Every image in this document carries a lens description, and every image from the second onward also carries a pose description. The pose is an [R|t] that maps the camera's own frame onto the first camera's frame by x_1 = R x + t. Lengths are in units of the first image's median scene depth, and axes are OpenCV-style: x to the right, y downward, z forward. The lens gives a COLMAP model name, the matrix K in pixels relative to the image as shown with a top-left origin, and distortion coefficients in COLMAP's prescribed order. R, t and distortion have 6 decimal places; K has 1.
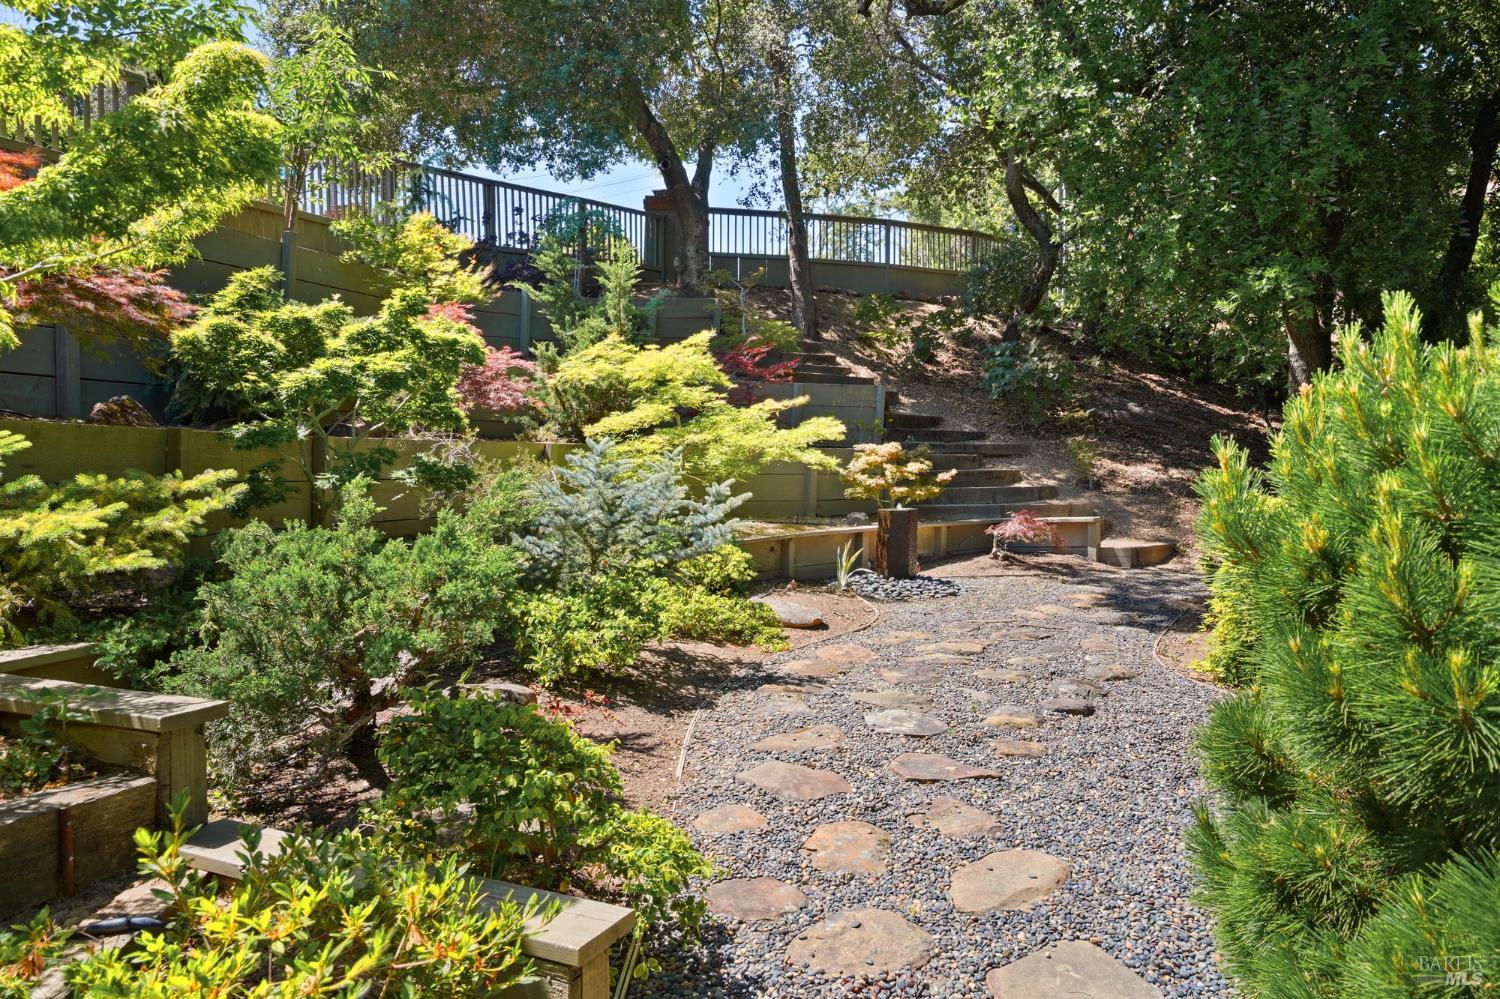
lens RADIAL K [[1043.8, 0, 745.0], [0, 1043.8, 502.1], [0, 0, 1]] dist [0.013041, 0.004016]
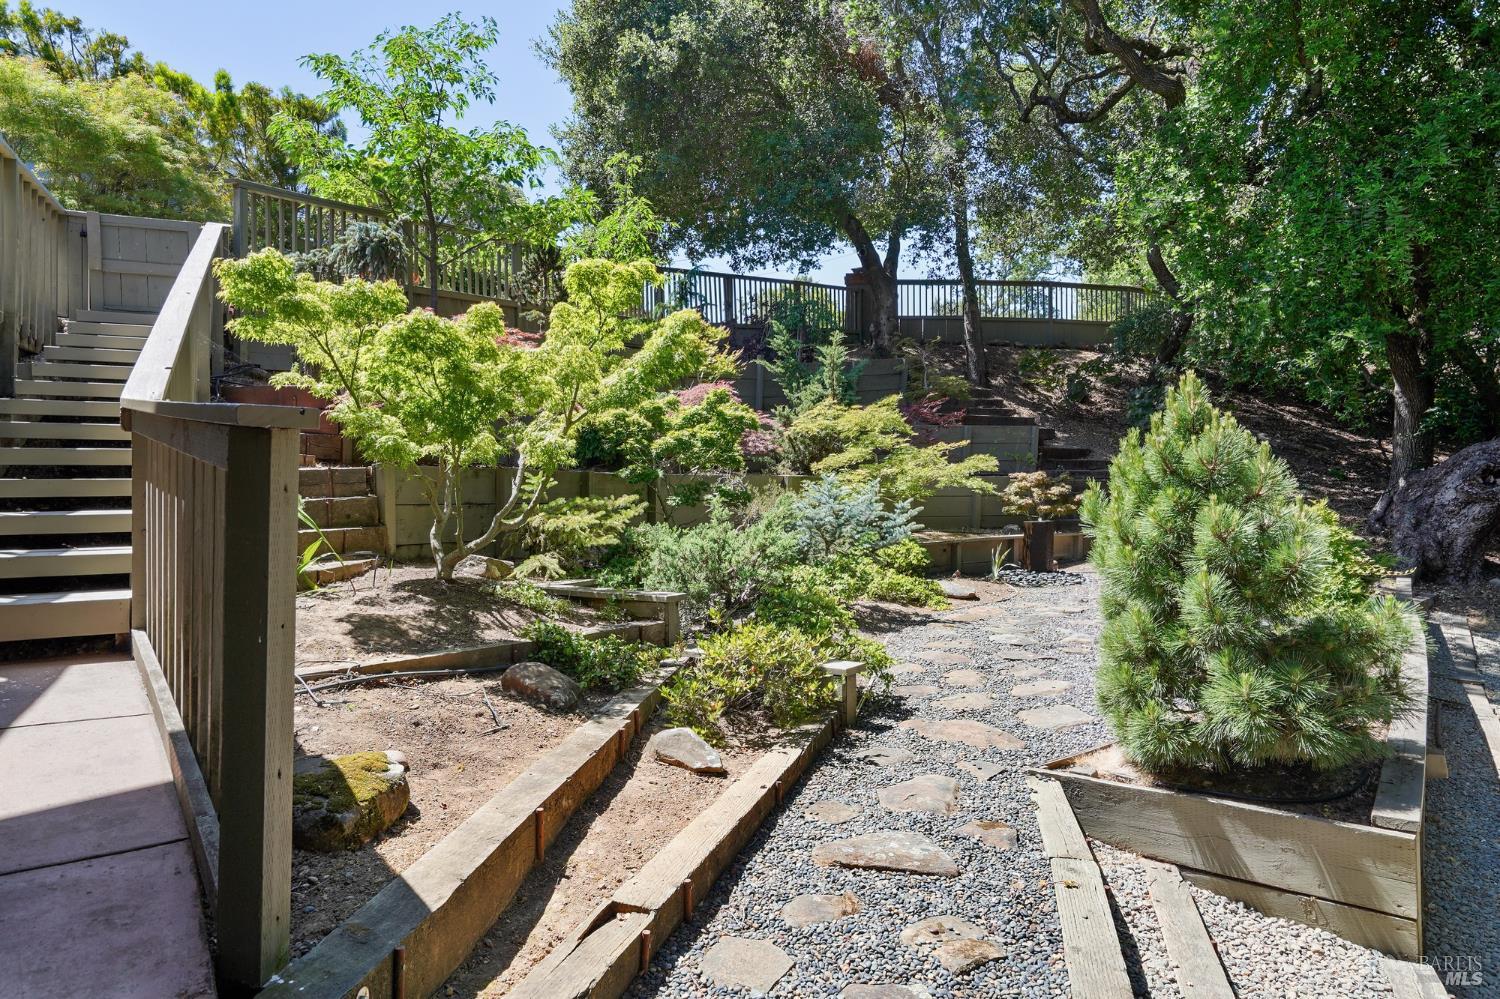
lens RADIAL K [[914.2, 0, 747.8], [0, 914.2, 496.2], [0, 0, 1]] dist [-0.020455, 0.002944]
pose [[0.980179, -0.006405, -0.198012, 0.009772], [0.000780, 0.999594, -0.028474, 0.007116], [0.198114, 0.027755, 0.979786, -0.216799]]
